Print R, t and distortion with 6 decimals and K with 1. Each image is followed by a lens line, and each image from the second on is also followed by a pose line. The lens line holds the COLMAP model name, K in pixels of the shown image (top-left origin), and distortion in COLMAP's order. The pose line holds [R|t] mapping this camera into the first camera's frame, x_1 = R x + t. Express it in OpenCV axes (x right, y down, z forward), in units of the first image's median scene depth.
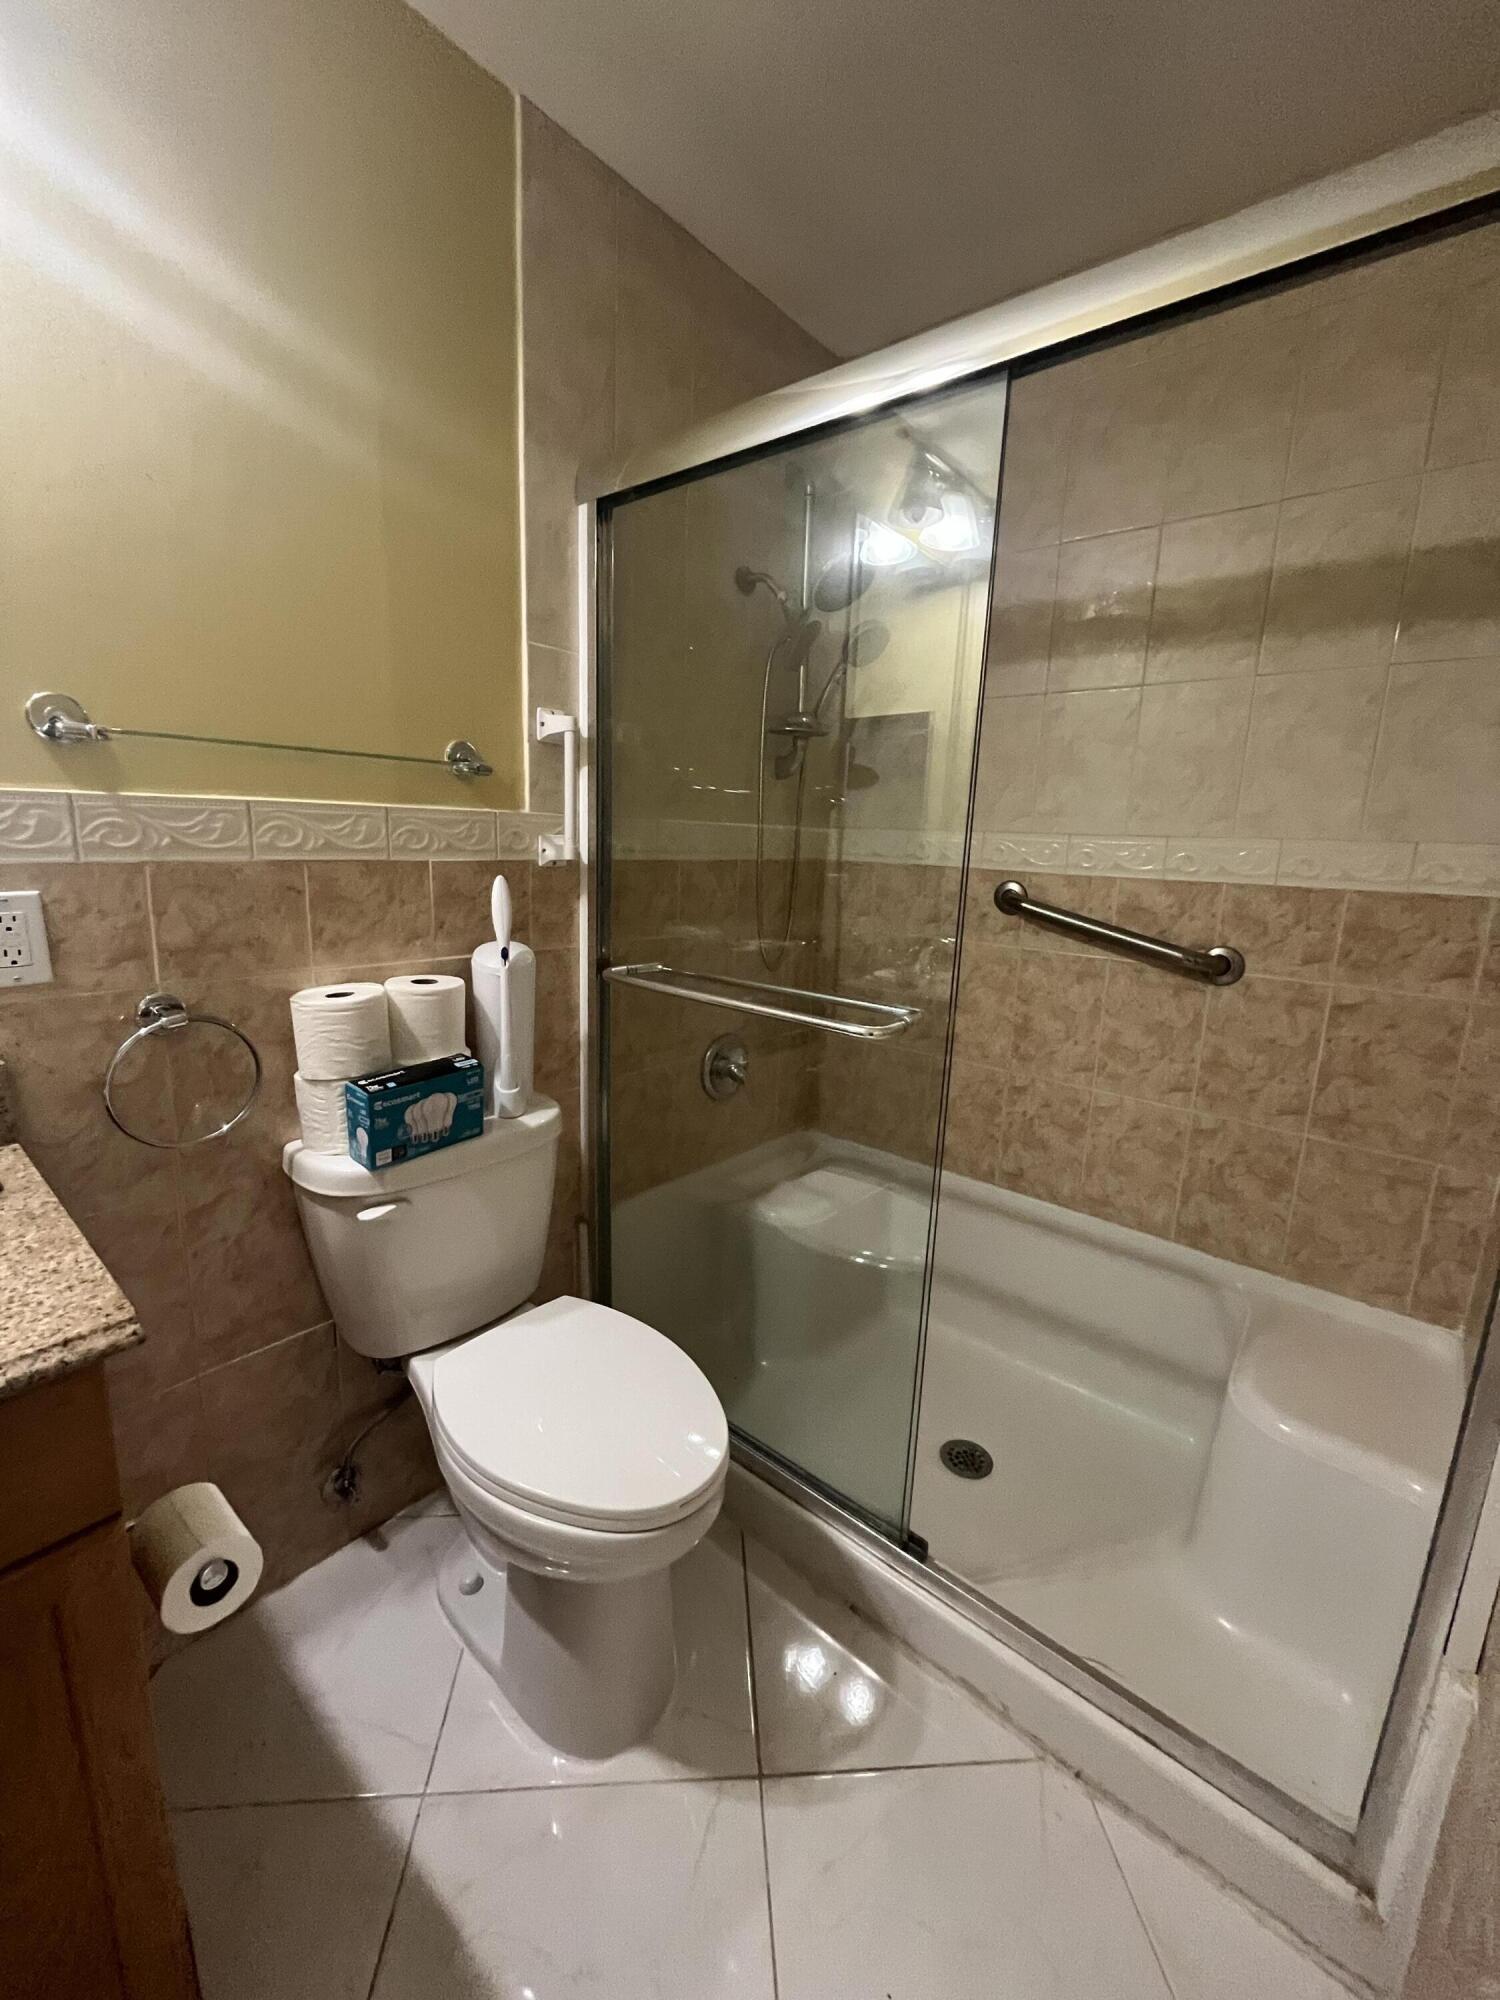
lens RADIAL K [[816.2, 0, 757.8], [0, 816.2, 995.1], [0, 0, 1]] dist [-0.002721, -0.000262]
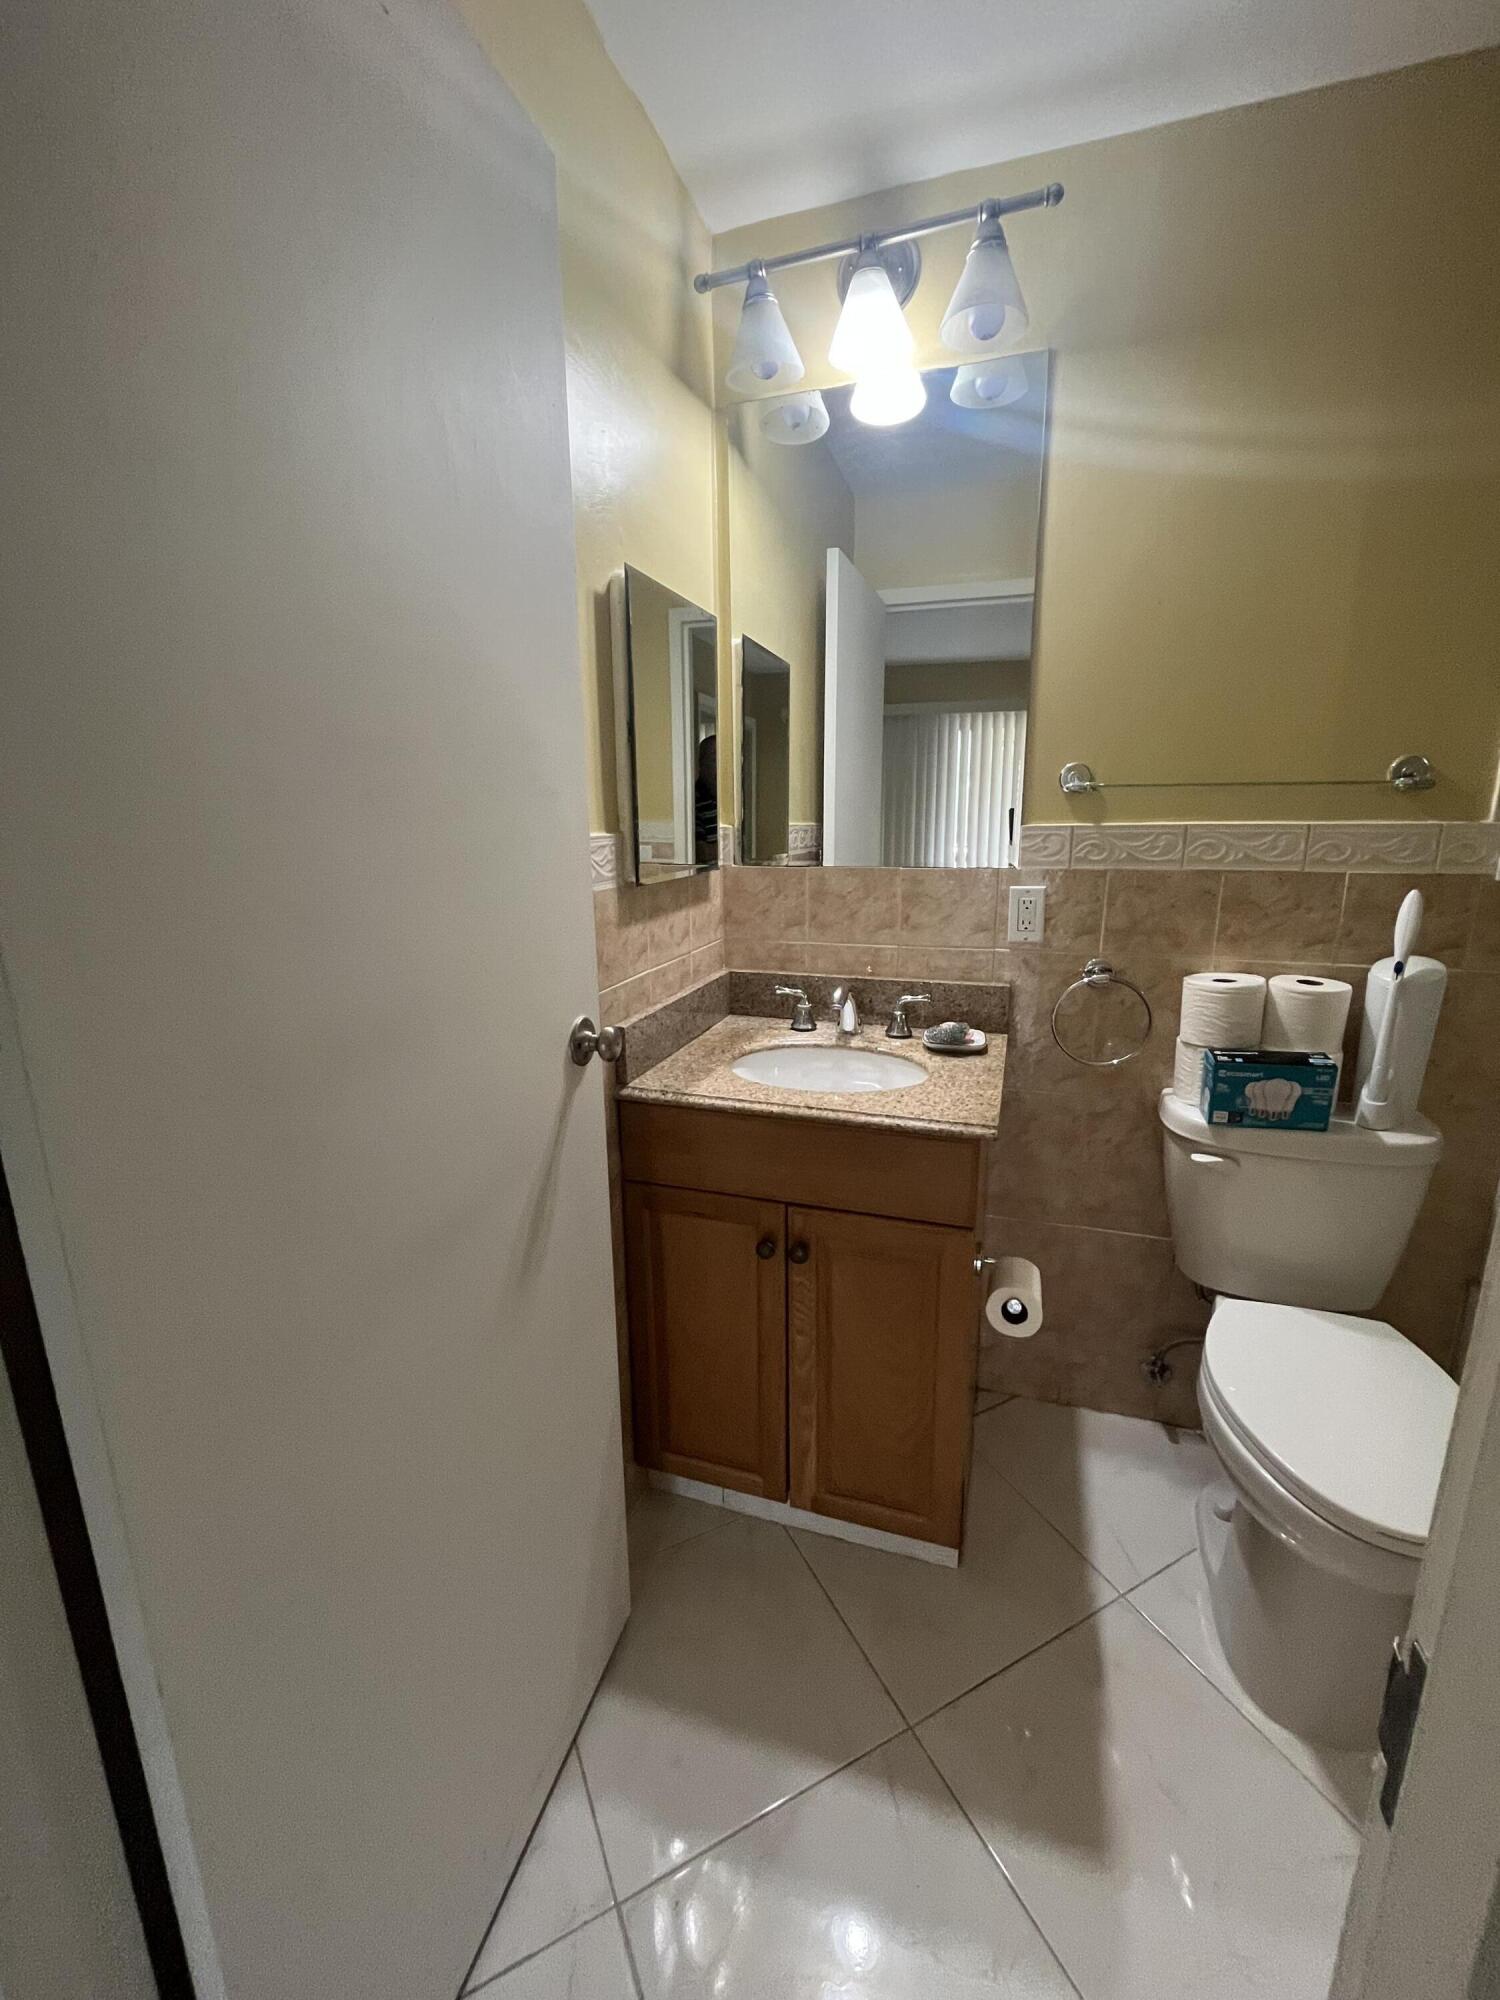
lens RADIAL K [[816.2, 0, 749.8], [0, 816.2, 998.7], [0, 0, 1]] dist [-0.002721, -0.000262]
pose [[0.371069, 0.170246, -0.912866, 0.350055], [-0.160440, 0.980021, 0.117553, -0.003512], [0.914640, 0.102839, 0.390970, -0.130178]]
